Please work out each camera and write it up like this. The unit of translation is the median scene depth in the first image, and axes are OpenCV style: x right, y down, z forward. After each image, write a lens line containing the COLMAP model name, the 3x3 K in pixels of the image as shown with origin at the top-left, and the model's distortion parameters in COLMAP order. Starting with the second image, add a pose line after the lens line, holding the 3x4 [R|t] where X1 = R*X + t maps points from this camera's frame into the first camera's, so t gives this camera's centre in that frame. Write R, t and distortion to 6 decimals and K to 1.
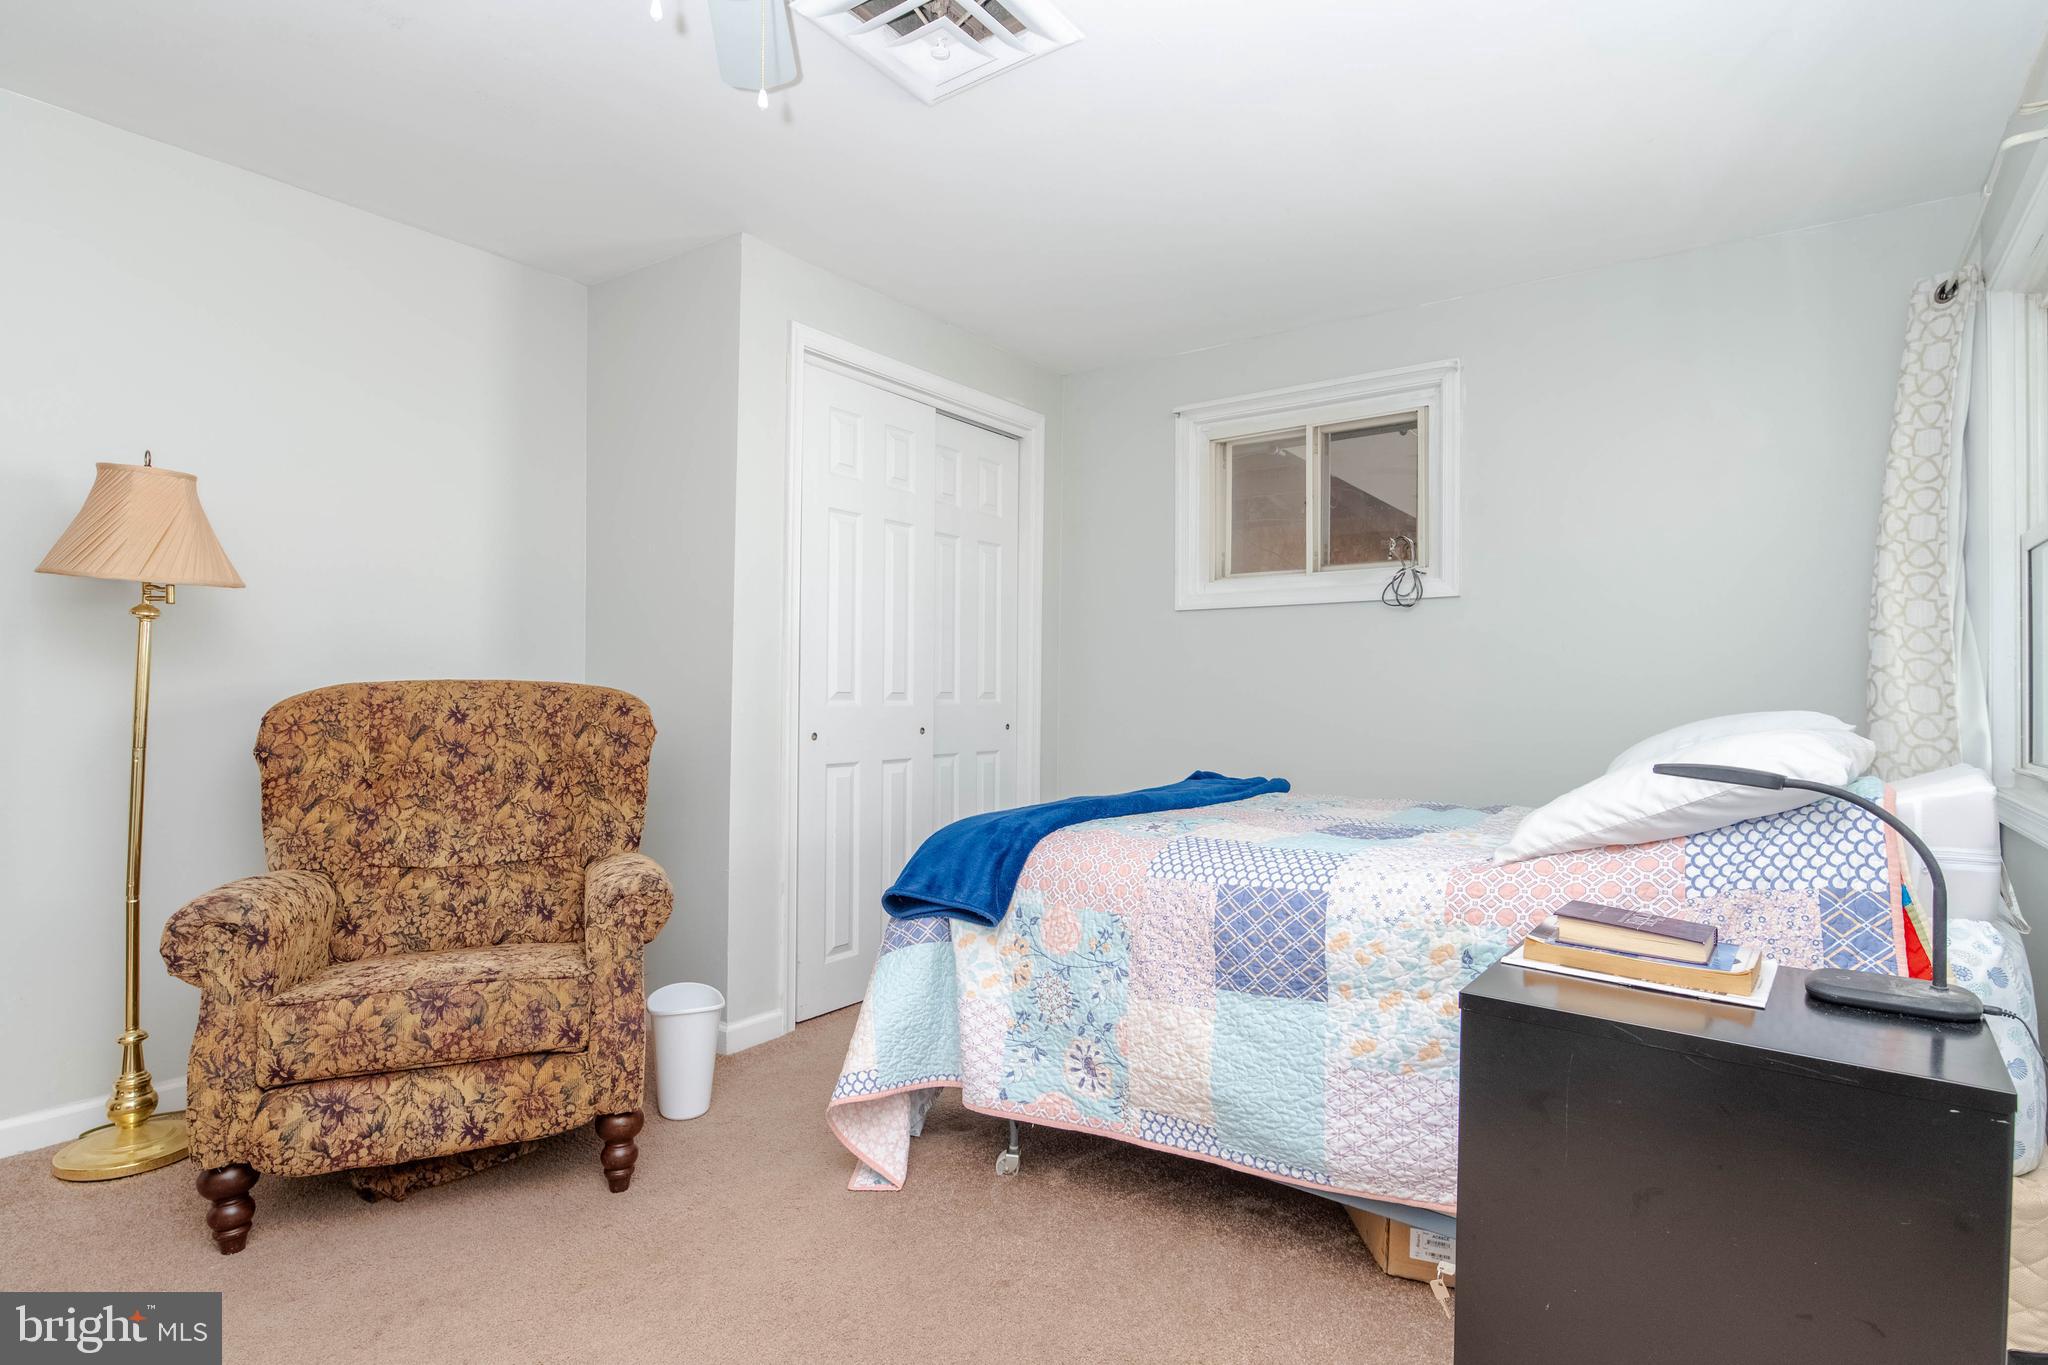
lens RADIAL K [[1088.6, 0, 1024.8], [0, 1088.6, 644.7], [0, 0, 1]] dist [0.002548, -0.000372]
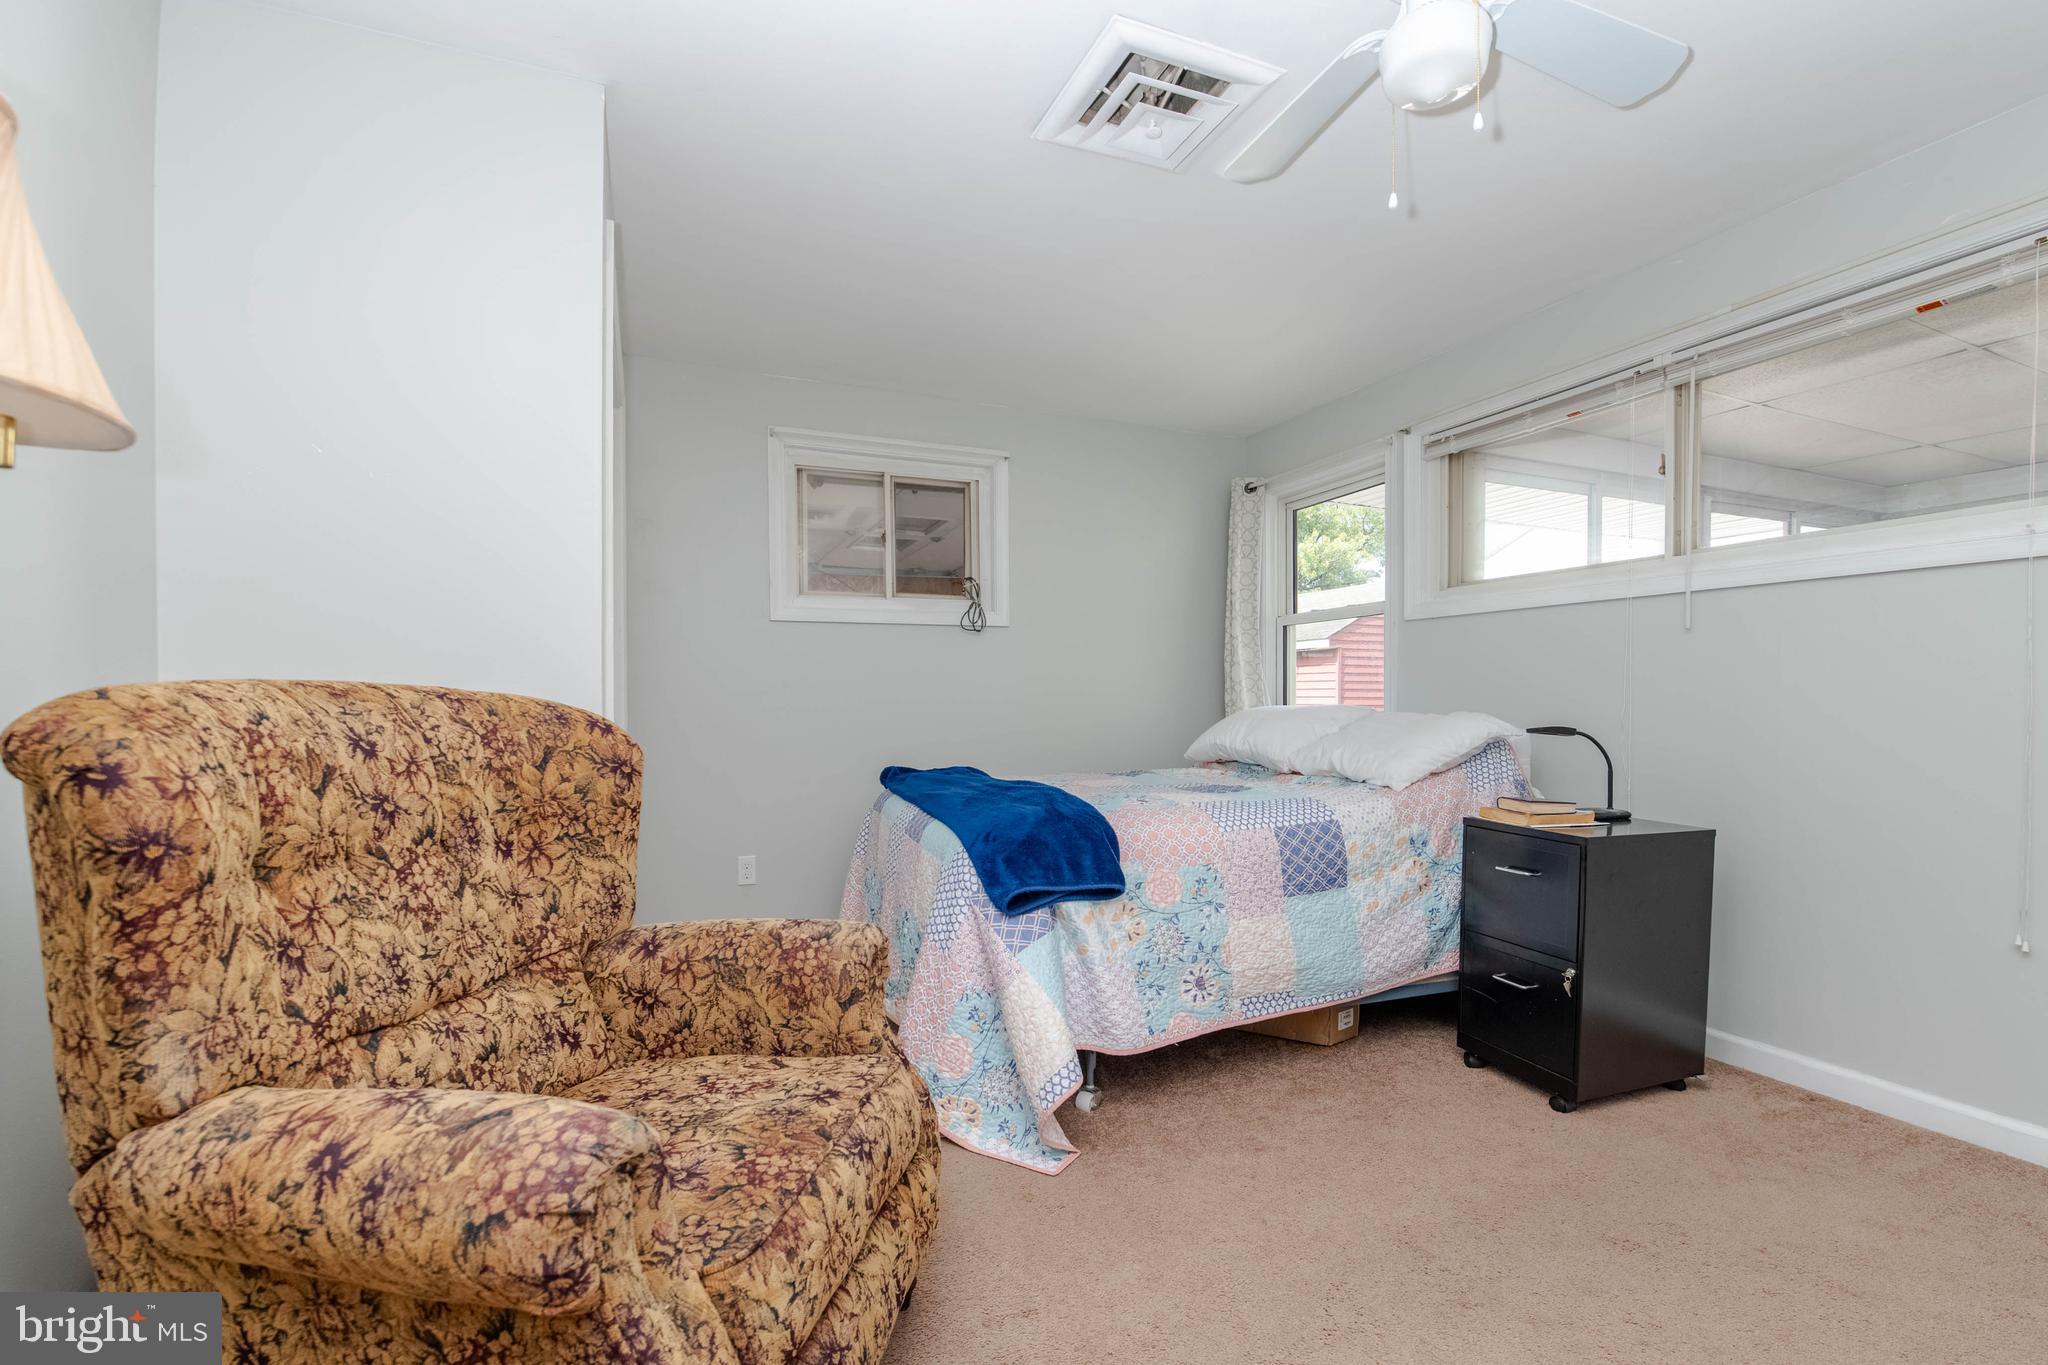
lens RADIAL K [[954.7, 0, 1024.0], [0, 954.7, 682.5], [0, 0, 1]] dist [-0.004103, -0.009100]
pose [[0.492371, 0.008448, 0.870344, -0.819454], [-0.032363, 0.999439, 0.008608, 0.019483], [-0.869783, -0.032405, 0.492369, 0.499890]]
